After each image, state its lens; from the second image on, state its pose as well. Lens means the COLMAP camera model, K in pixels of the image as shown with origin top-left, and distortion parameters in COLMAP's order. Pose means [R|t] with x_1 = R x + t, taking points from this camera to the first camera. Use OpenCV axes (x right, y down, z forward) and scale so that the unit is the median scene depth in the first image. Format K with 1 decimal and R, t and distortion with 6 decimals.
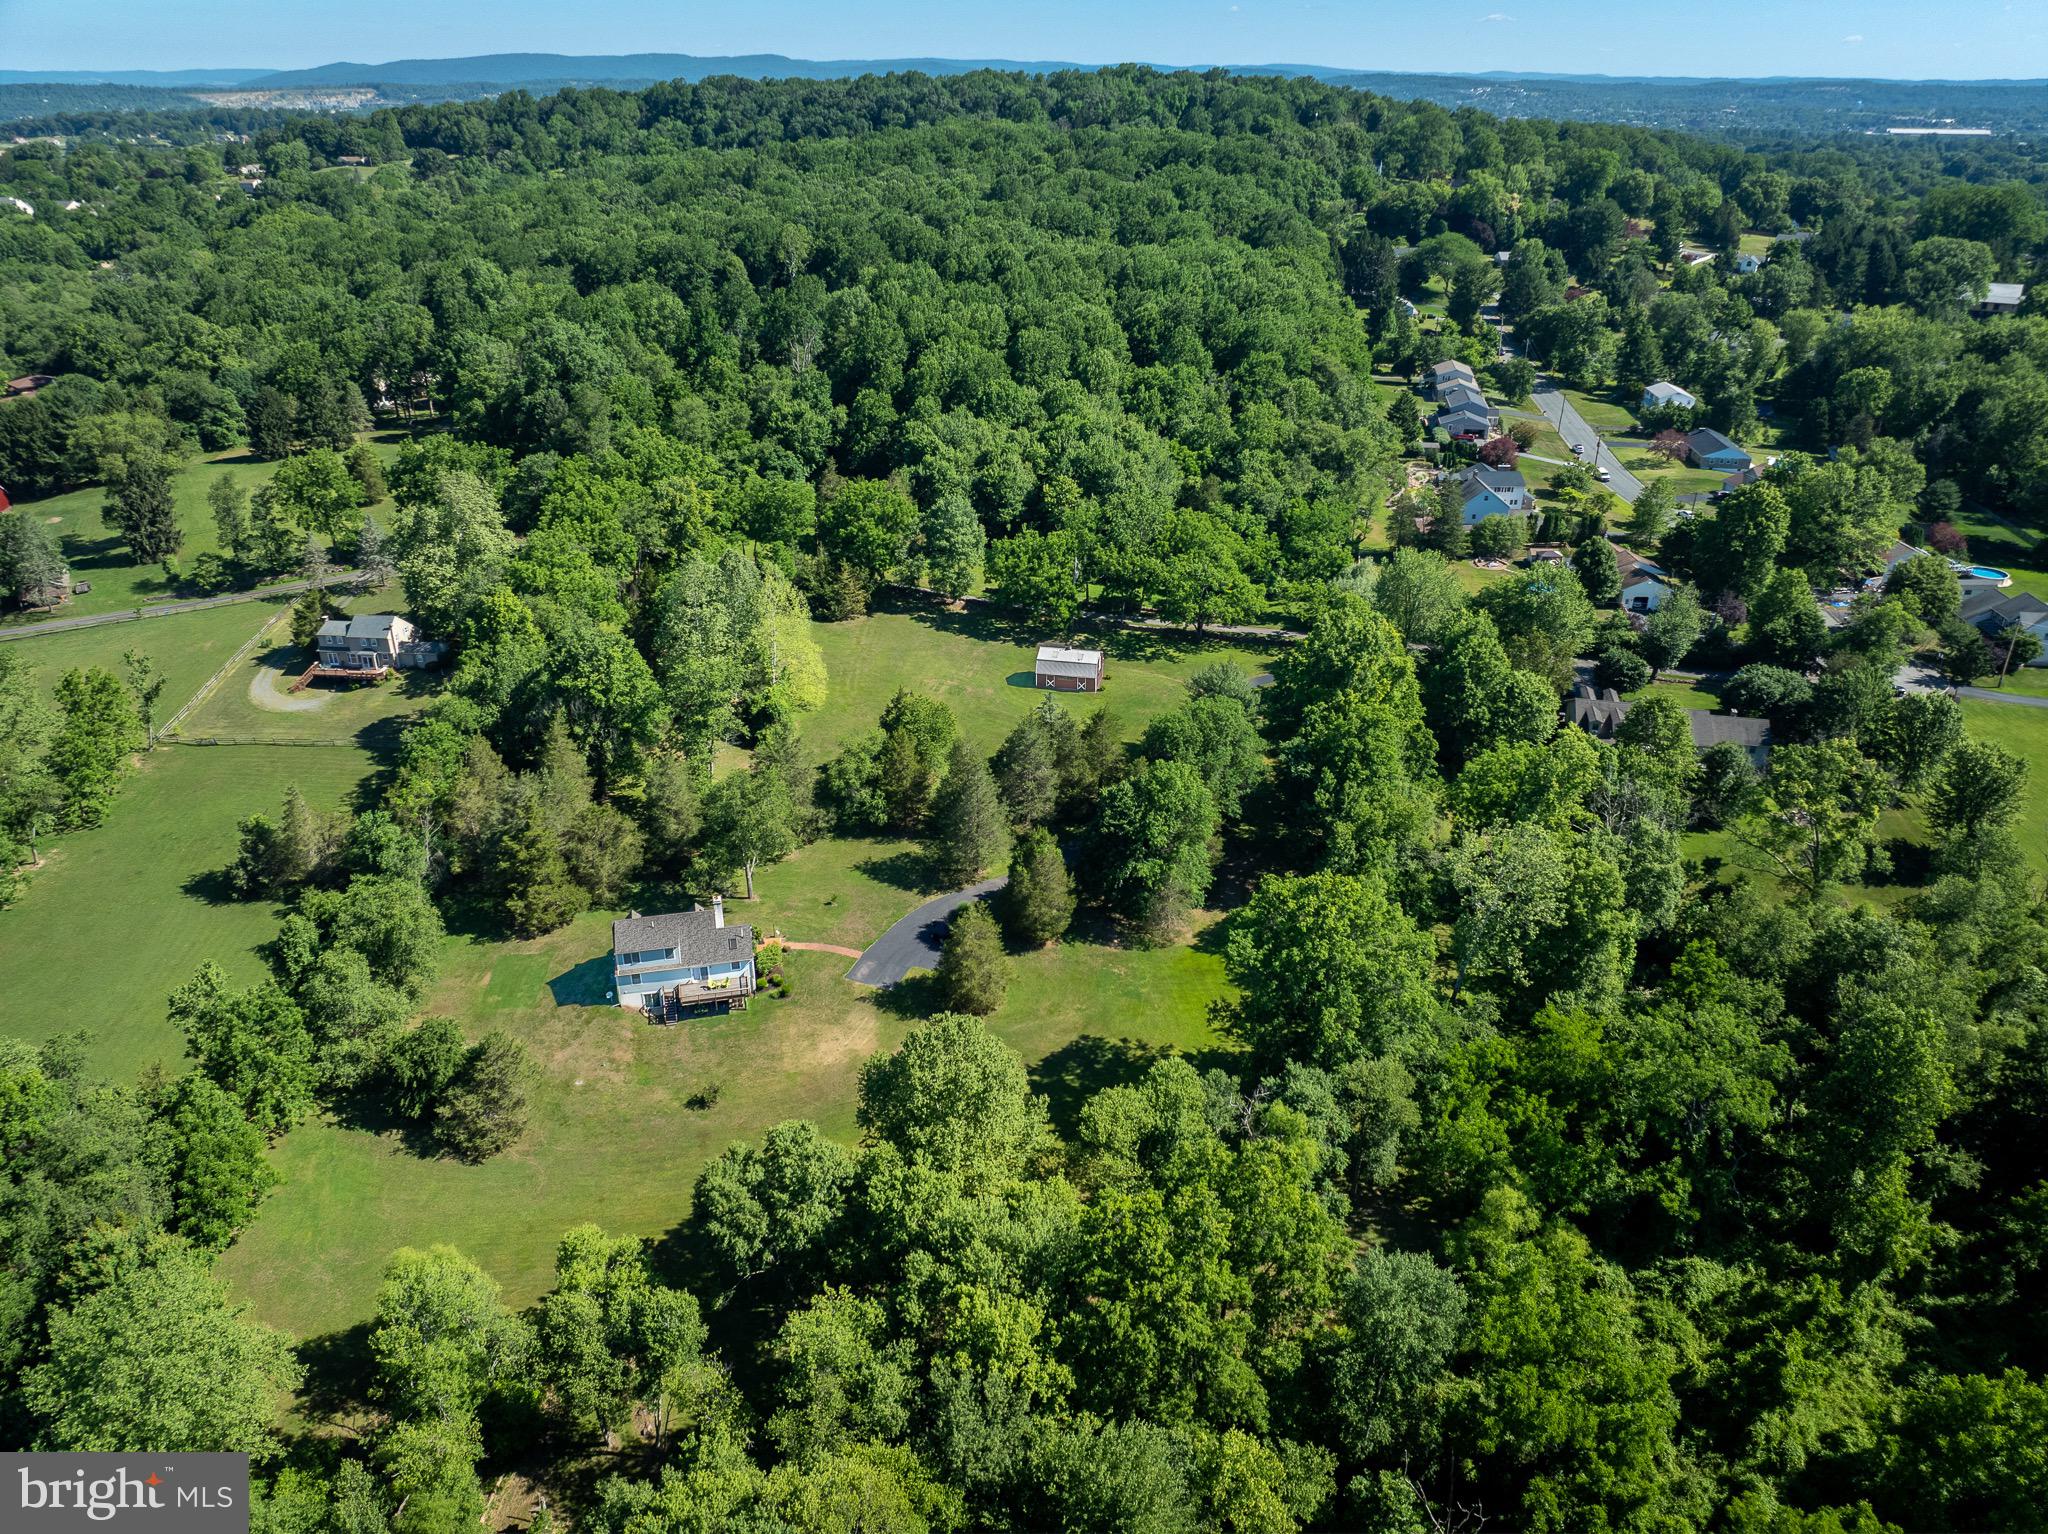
lens RADIAL K [[1440.4, 0, 1024.0], [0, 1440.4, 767.0], [0, 0, 1]] dist [-0.064797, 0.033692]
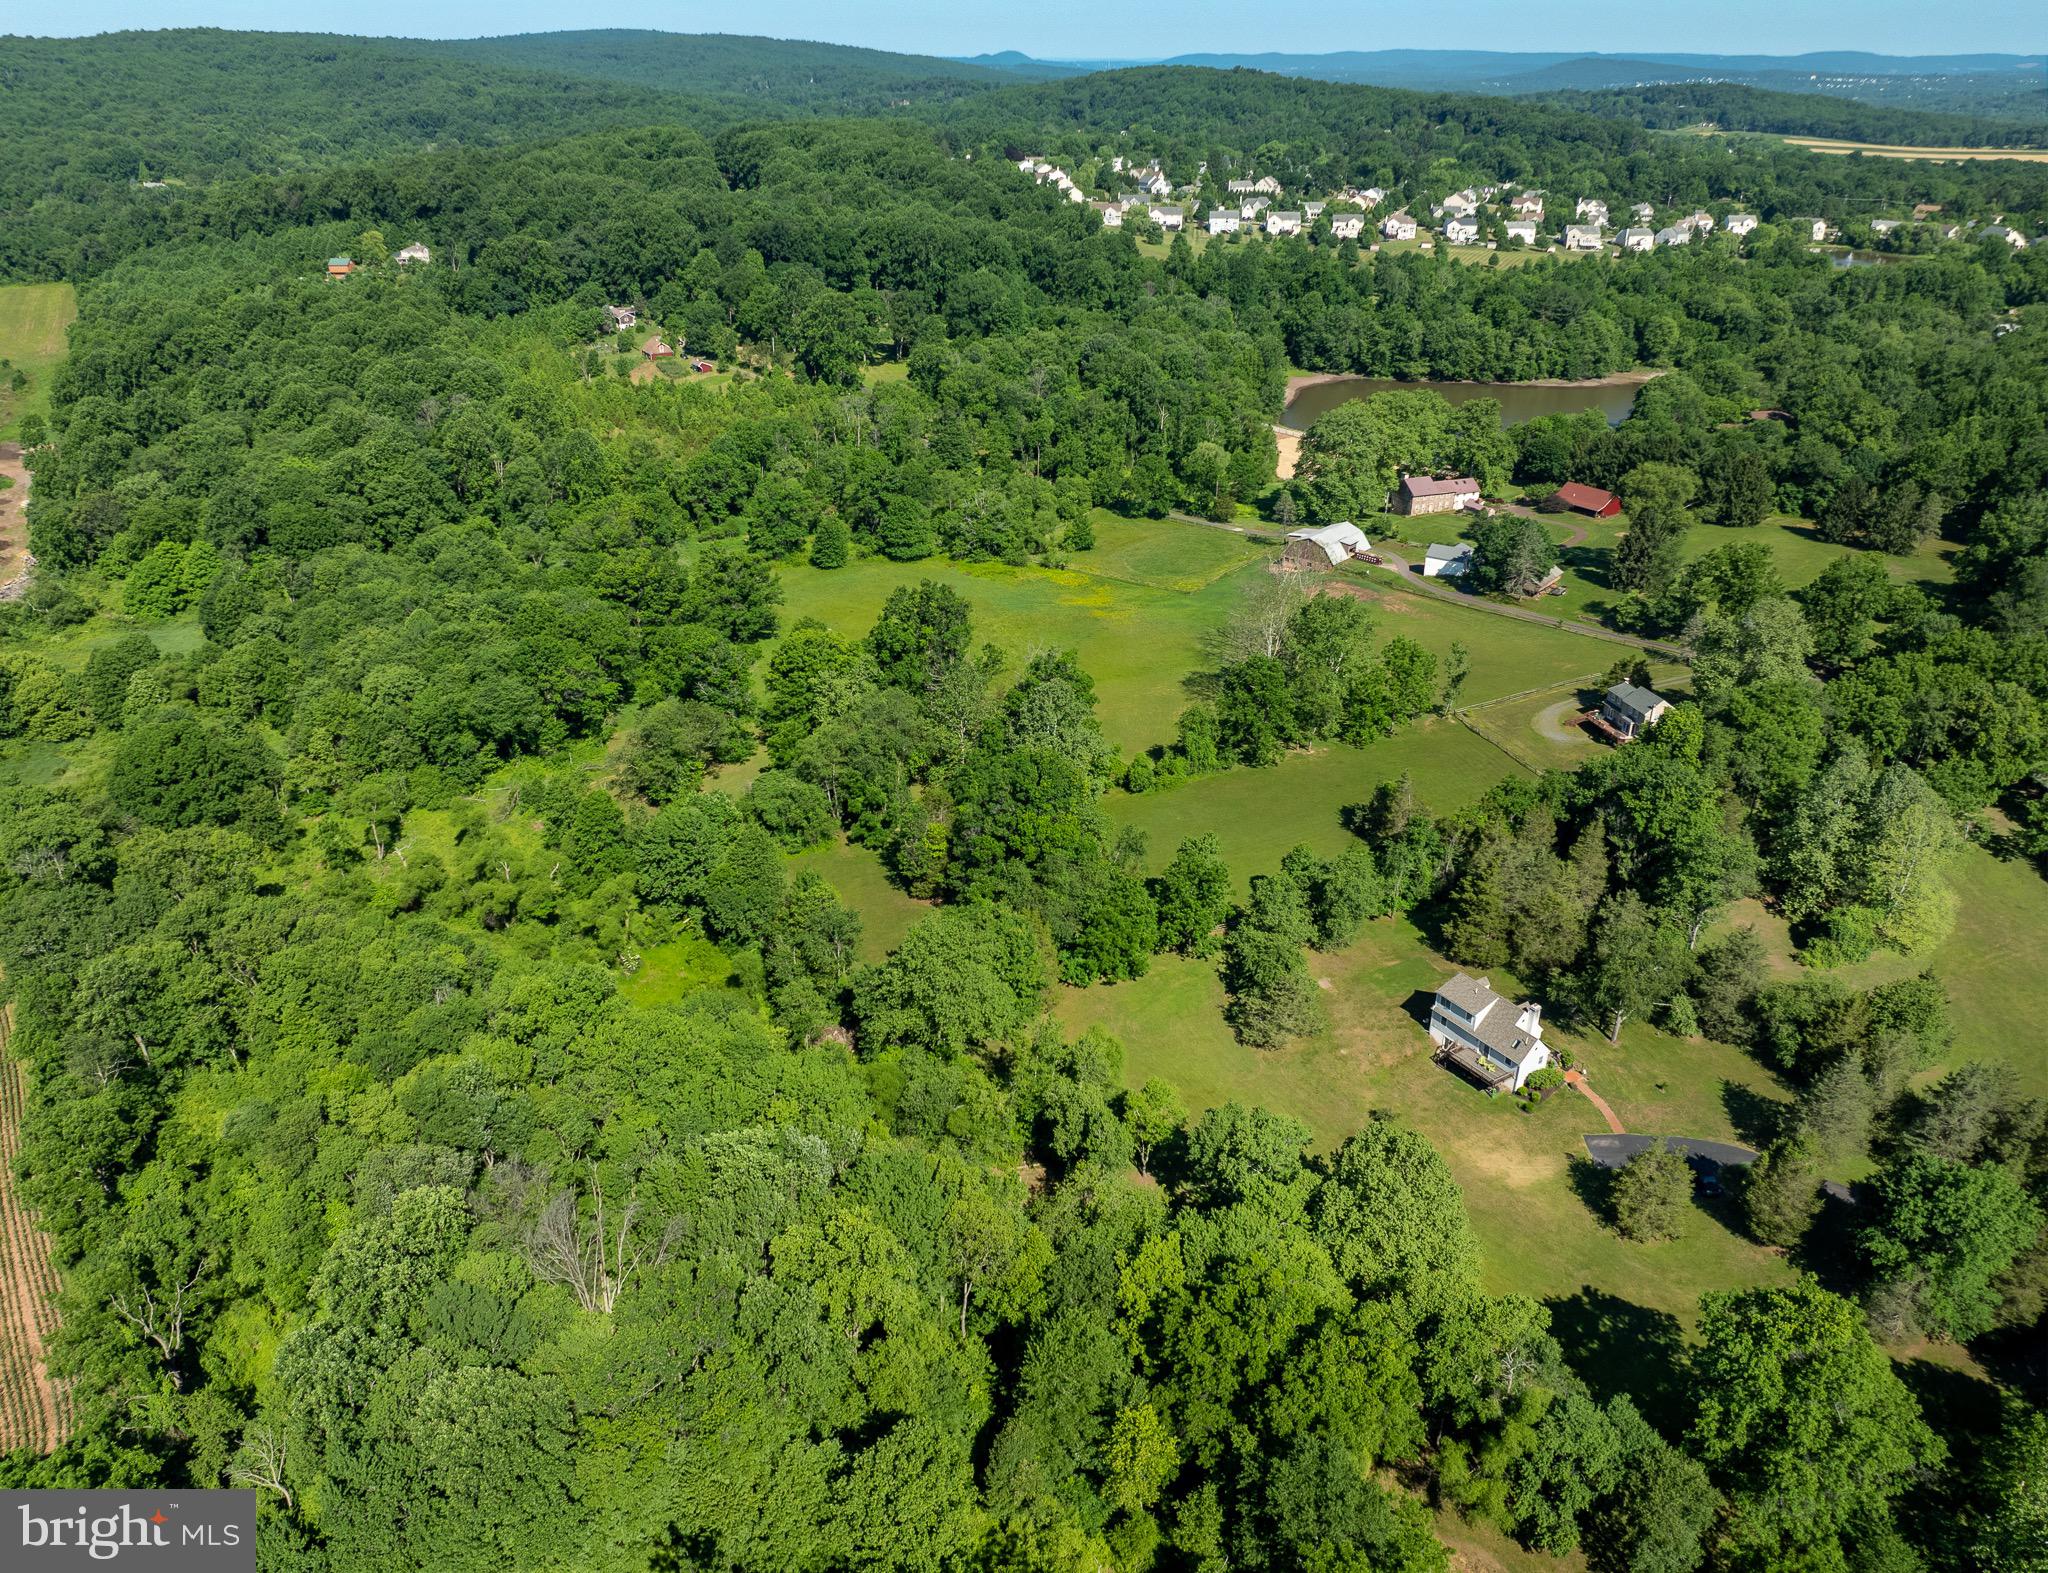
lens RADIAL K [[1480.3, 0, 1024.0], [0, 1480.3, 786.5], [0, 0, 1]] dist [-0.004140, -0.001232]
pose [[0.349154, 0.413131, -0.841079, 0.491702], [-0.421699, 0.870817, 0.252680, -0.162819], [0.836816, 0.266458, 0.478266, 0.049897]]
